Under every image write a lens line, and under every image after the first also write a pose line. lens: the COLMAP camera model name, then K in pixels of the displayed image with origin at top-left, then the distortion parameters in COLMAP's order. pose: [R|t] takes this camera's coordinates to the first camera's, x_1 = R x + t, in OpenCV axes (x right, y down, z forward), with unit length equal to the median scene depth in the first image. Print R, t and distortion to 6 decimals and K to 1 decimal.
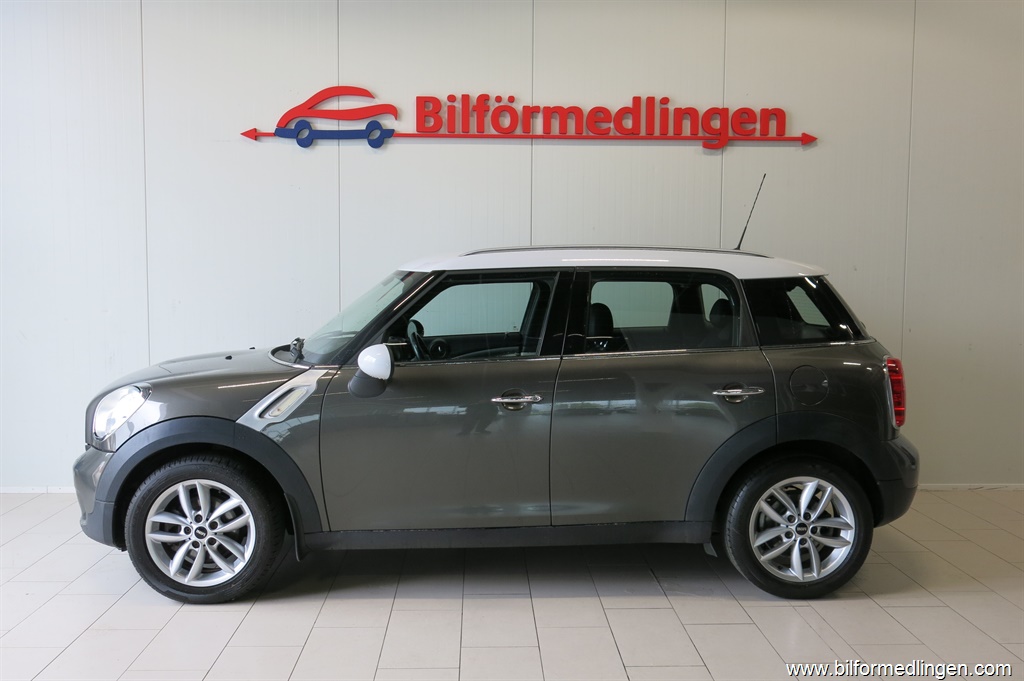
lens RADIAL K [[959.2, 0, 512.0], [0, 959.2, 340.5], [0, 0, 1]] dist [-0.002286, -0.008534]
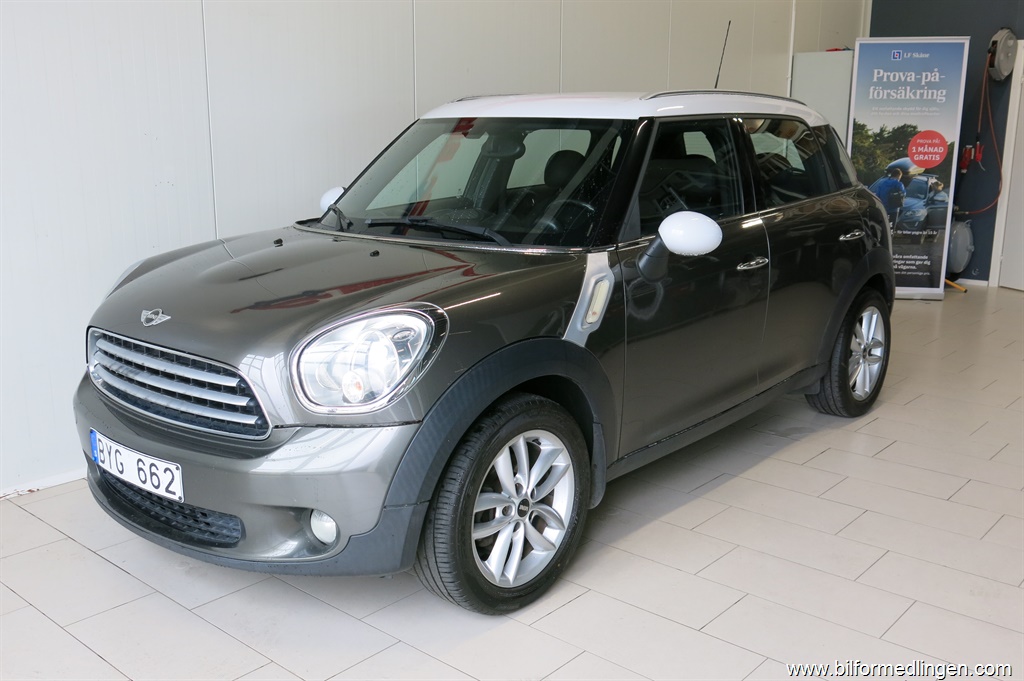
lens RADIAL K [[959.2, 0, 512.0], [0, 959.2, 340.5], [0, 0, 1]] dist [-0.002286, -0.008534]
pose [[0.687104, -0.163183, 0.707997, -0.781168], [0.059665, 0.983833, 0.168855, -0.032213], [-0.724105, -0.073778, 0.685732, 0.537962]]
